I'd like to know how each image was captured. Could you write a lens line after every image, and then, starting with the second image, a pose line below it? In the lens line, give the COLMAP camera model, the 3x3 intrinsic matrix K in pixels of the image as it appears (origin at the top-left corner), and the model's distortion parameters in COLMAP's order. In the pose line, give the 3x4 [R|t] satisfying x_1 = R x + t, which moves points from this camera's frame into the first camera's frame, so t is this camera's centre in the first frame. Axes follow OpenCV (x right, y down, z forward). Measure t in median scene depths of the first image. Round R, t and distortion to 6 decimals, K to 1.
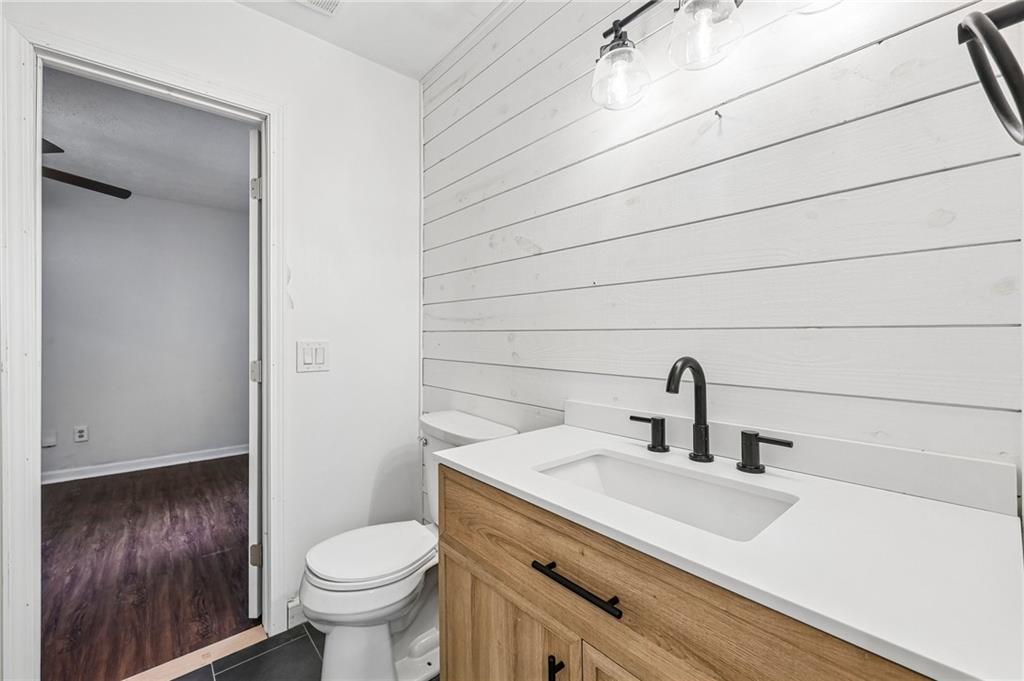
lens RADIAL K [[414.0, 0, 510.2], [0, 414.0, 340.3], [0, 0, 1]] dist [-0.000397, 0.000247]
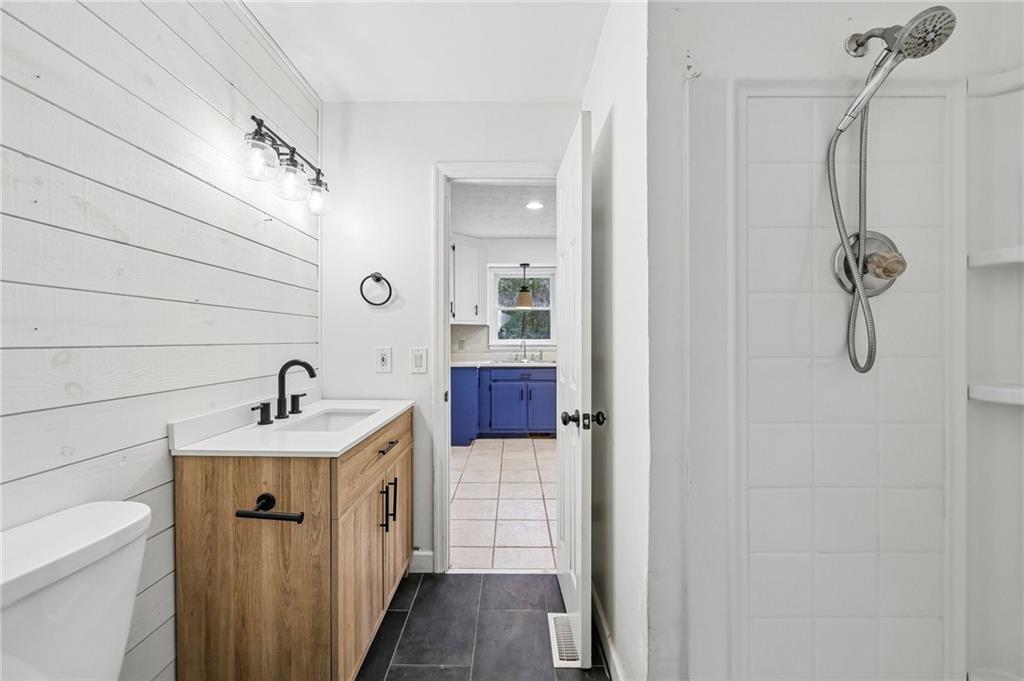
lens RADIAL K [[414.0, 0, 510.2], [0, 414.0, 340.3], [0, 0, 1]] dist [-0.000397, 0.000247]
pose [[-0.763147, 0.002240, 0.646220, -0.577861], [0.013164, 0.999840, 0.012080, -0.021221], [-0.646090, 0.017725, -0.763055, 0.692987]]
